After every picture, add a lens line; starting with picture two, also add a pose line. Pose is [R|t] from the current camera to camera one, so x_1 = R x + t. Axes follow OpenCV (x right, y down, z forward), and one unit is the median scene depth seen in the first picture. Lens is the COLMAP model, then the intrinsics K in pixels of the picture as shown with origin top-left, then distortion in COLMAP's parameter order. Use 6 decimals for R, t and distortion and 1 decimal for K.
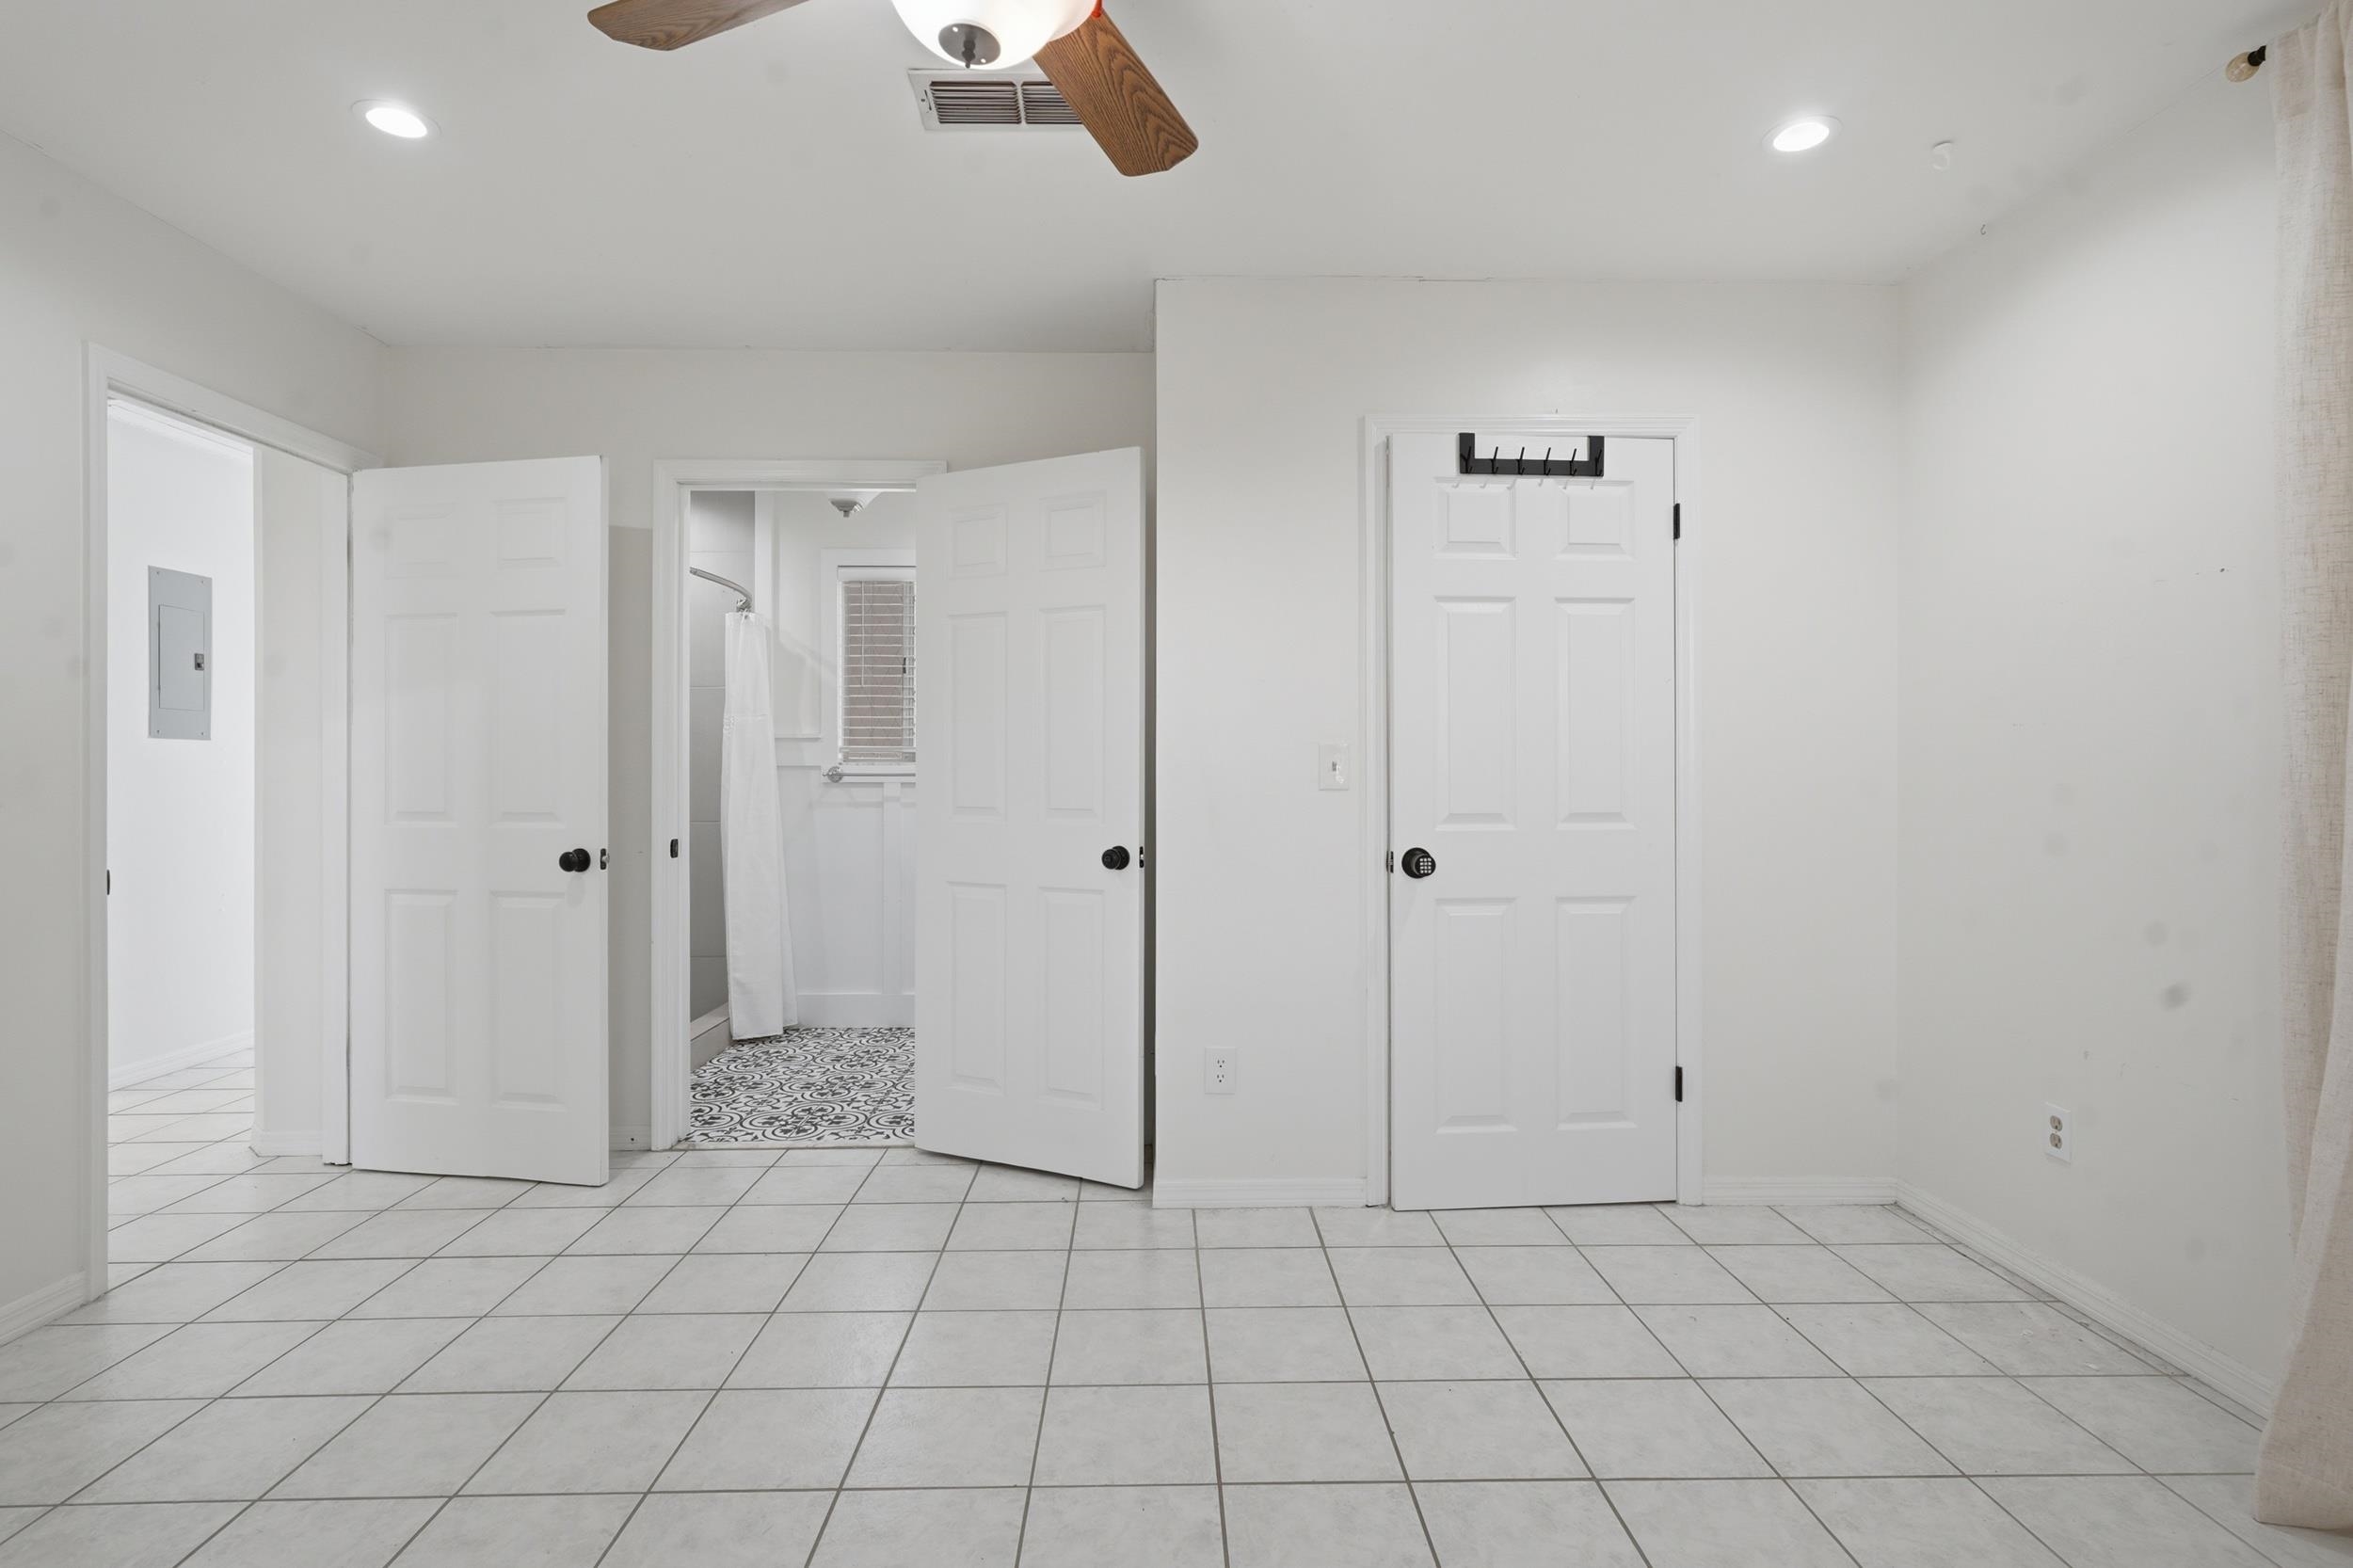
lens RADIAL K [[1140.7, 0, 1184.9], [0, 1140.7, 774.0], [0, 0, 1]] dist [-0.002632, 0.001665]
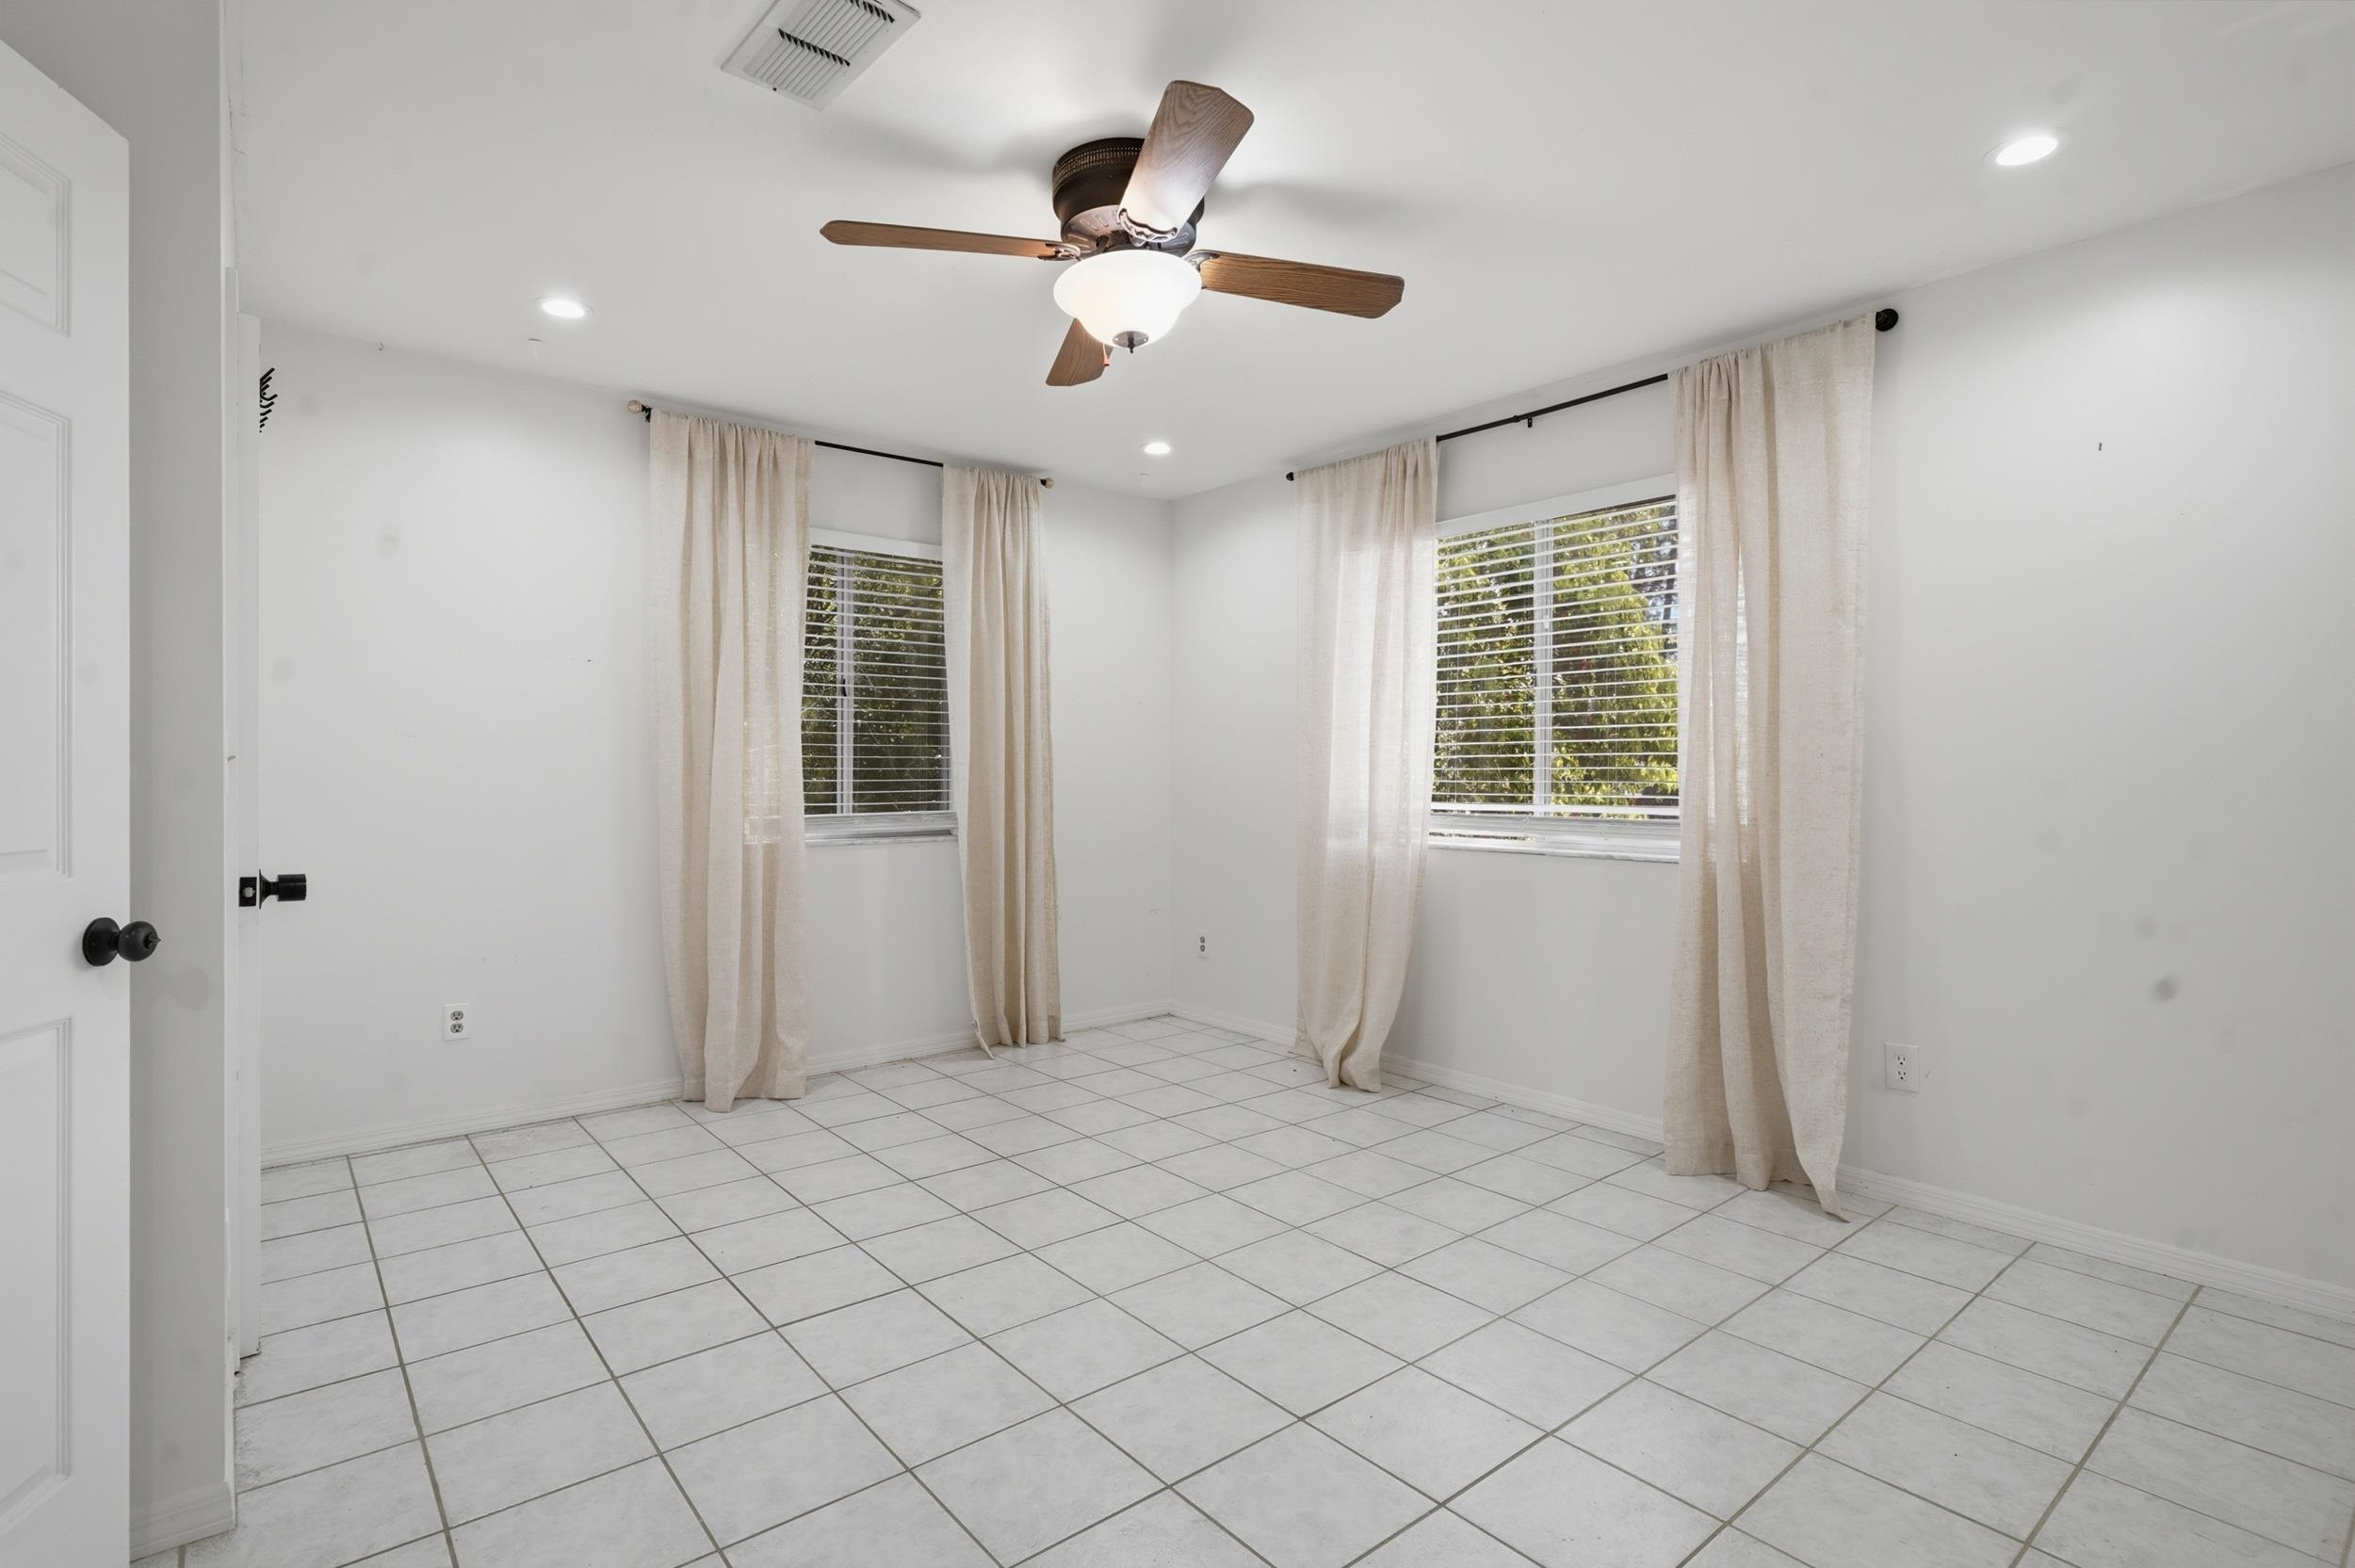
lens RADIAL K [[1141.5, 0, 1161.6], [0, 1141.5, 781.3], [0, 0, 1]] dist [-0.002632, 0.001665]
pose [[-0.606240, -0.007978, 0.795242, -0.777042], [-0.003678, 0.999967, 0.007227, -0.002996], [-0.795273, 0.001456, -0.606249, 0.986400]]
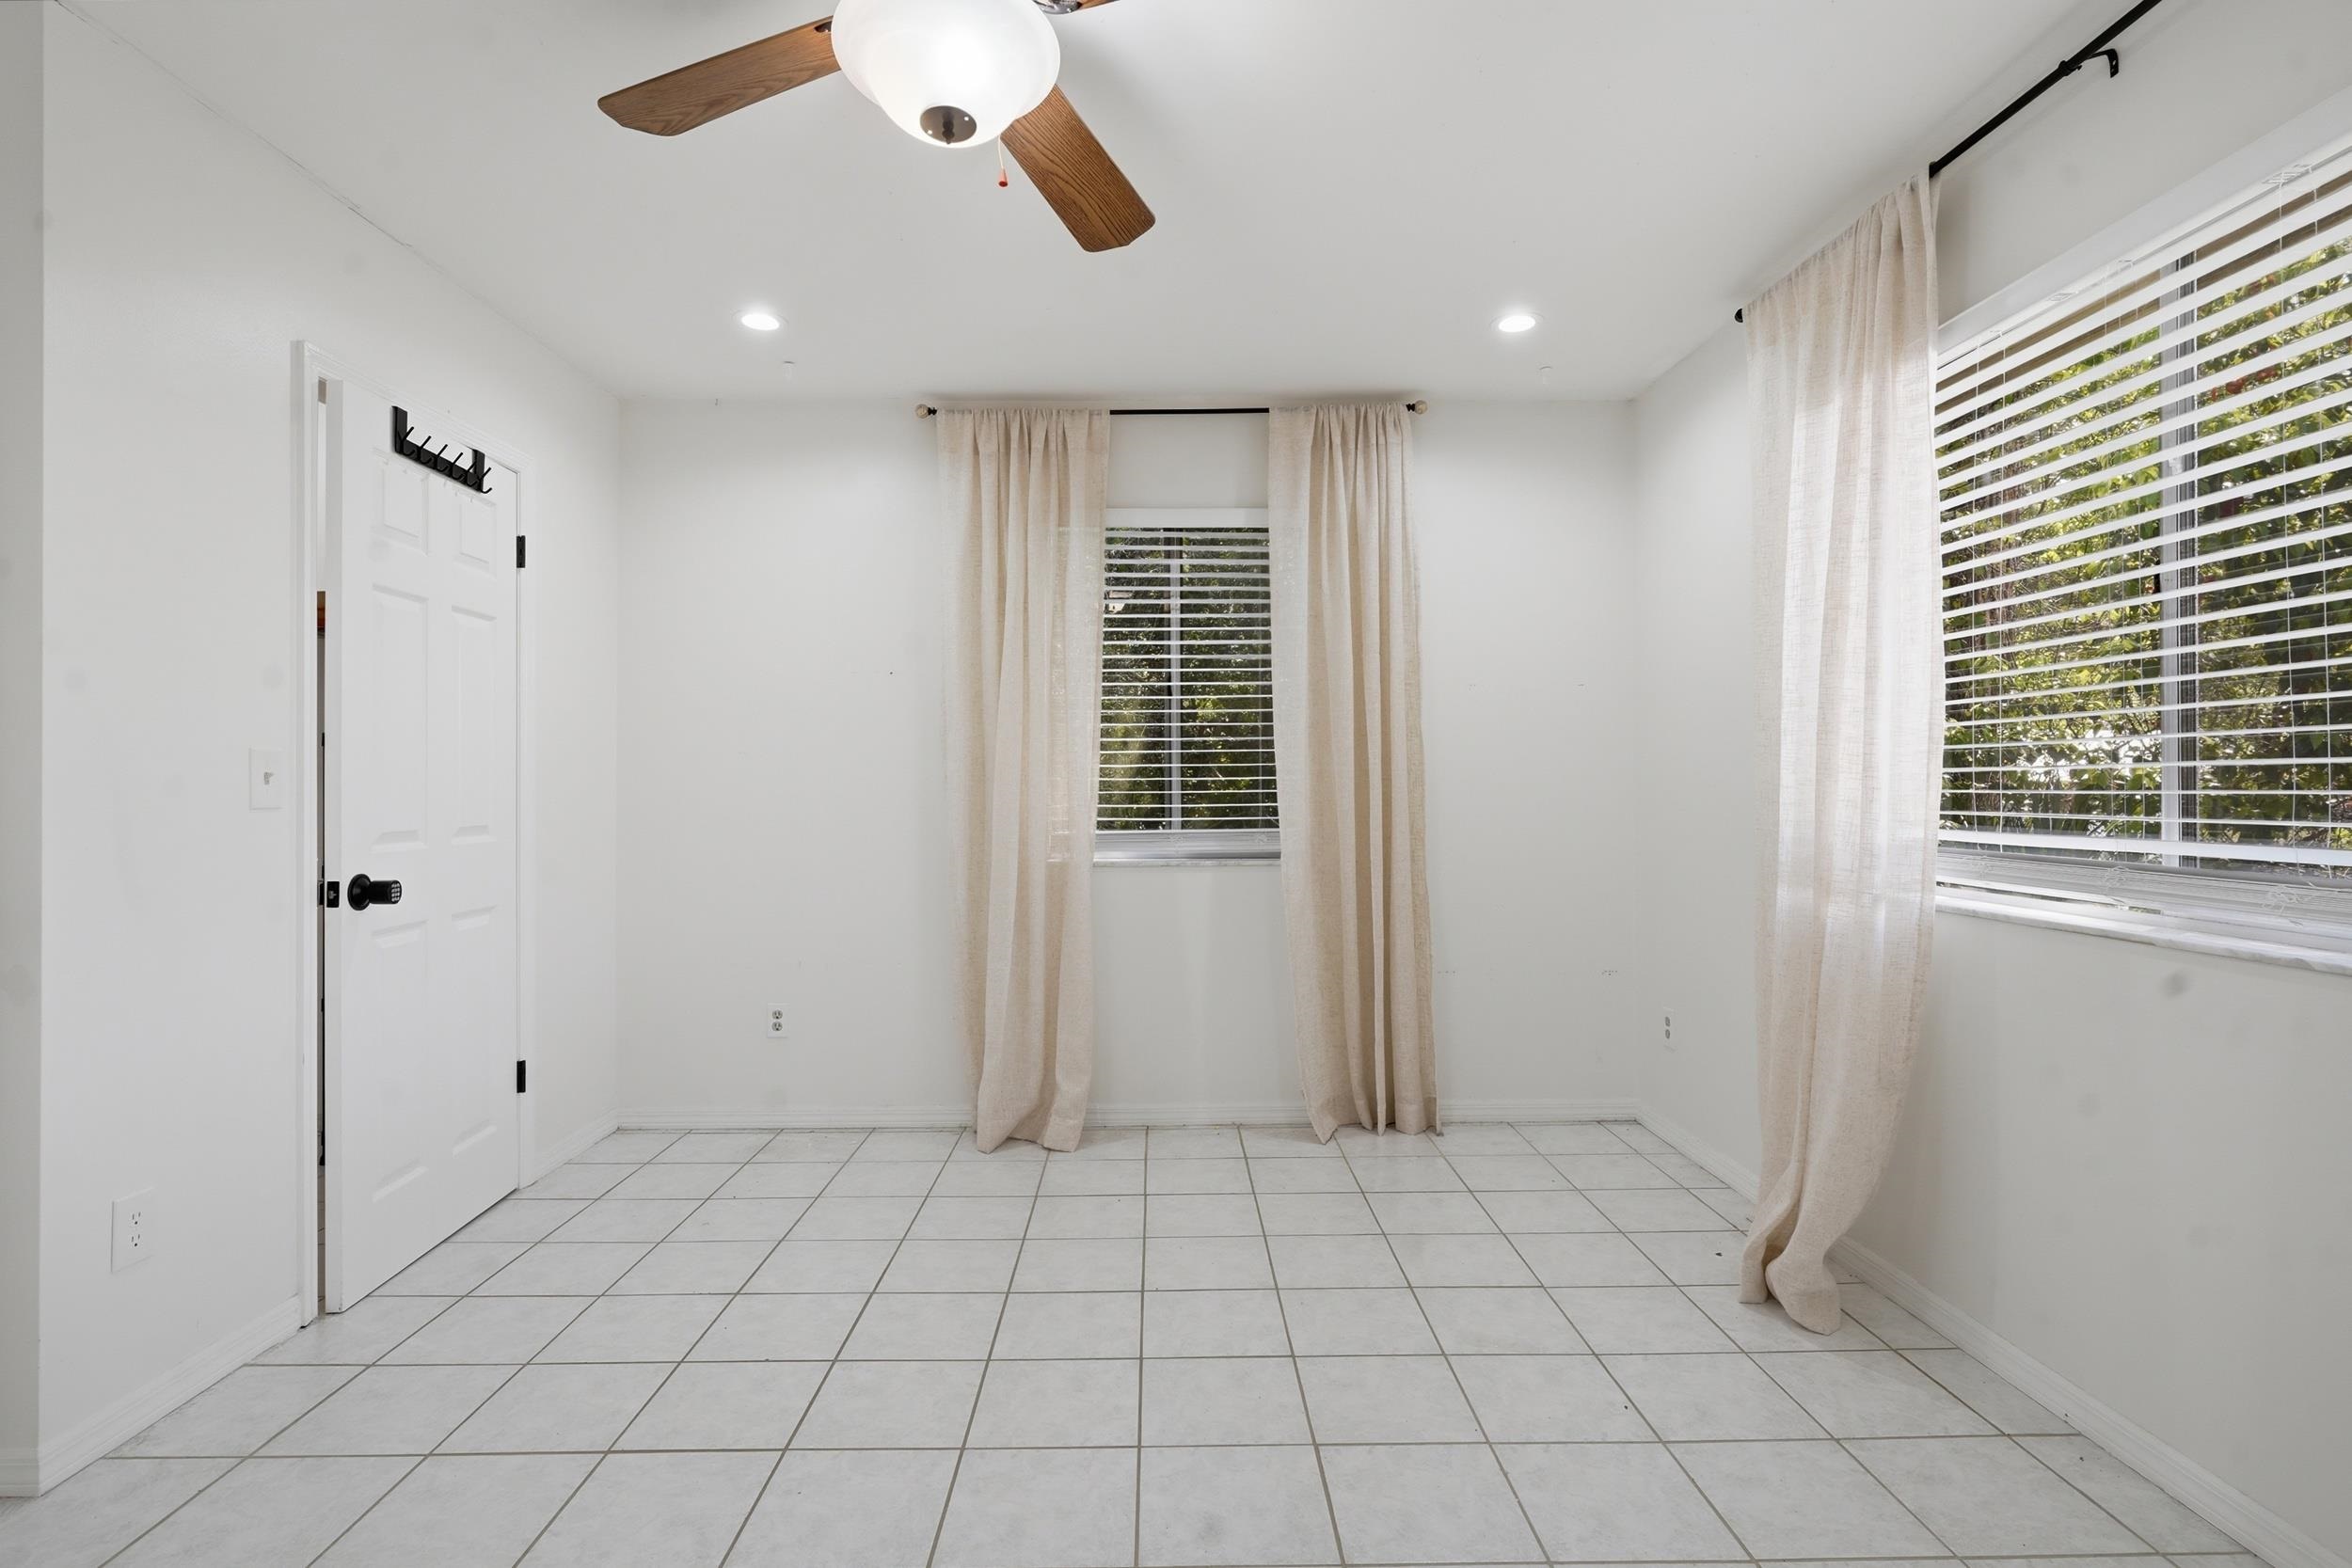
lens RADIAL K [[1140.1, 0, 1172.5], [0, 1140.1, 777.1], [0, 0, 1]] dist [-0.002632, 0.001665]
pose [[0.015315, 0.006606, 0.999861, -0.639985], [0.003142, 0.999973, -0.006655, -0.000304], [-0.999878, 0.003243, 0.015294, 0.377773]]
